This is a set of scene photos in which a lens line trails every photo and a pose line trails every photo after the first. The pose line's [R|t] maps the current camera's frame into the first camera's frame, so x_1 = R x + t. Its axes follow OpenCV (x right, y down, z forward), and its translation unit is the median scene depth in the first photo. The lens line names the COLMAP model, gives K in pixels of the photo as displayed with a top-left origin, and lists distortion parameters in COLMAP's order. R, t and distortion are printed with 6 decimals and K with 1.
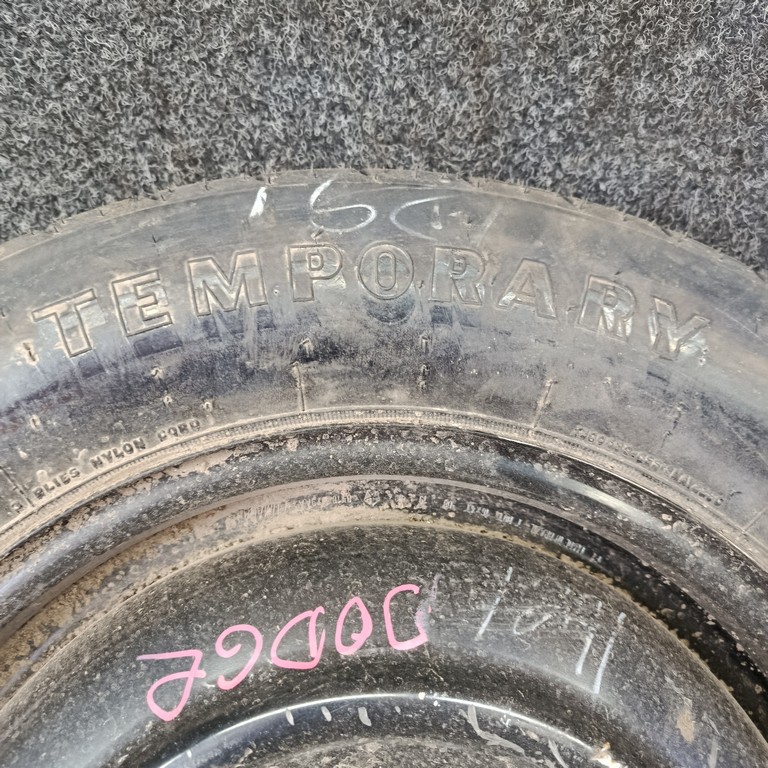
lens RADIAL K [[724.6, 0, 380.1], [0, 724.6, 391.0], [0, 0, 1]] dist [0.066972, -0.142673]
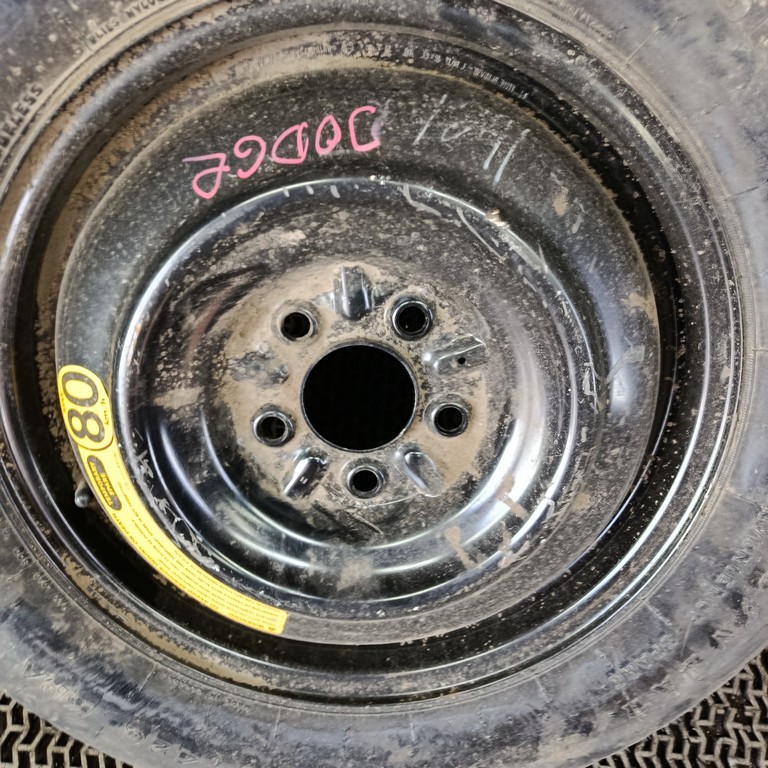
lens RADIAL K [[721.8, 0, 388.0], [0, 721.8, 392.9], [0, 0, 1]] dist [0.057092, -0.090915]
pose [[0.998183, 0.003627, -0.060145, 0.158147], [0.025354, 0.880233, 0.473863, 0.089494], [0.054660, -0.474527, 0.878542, -0.452990]]
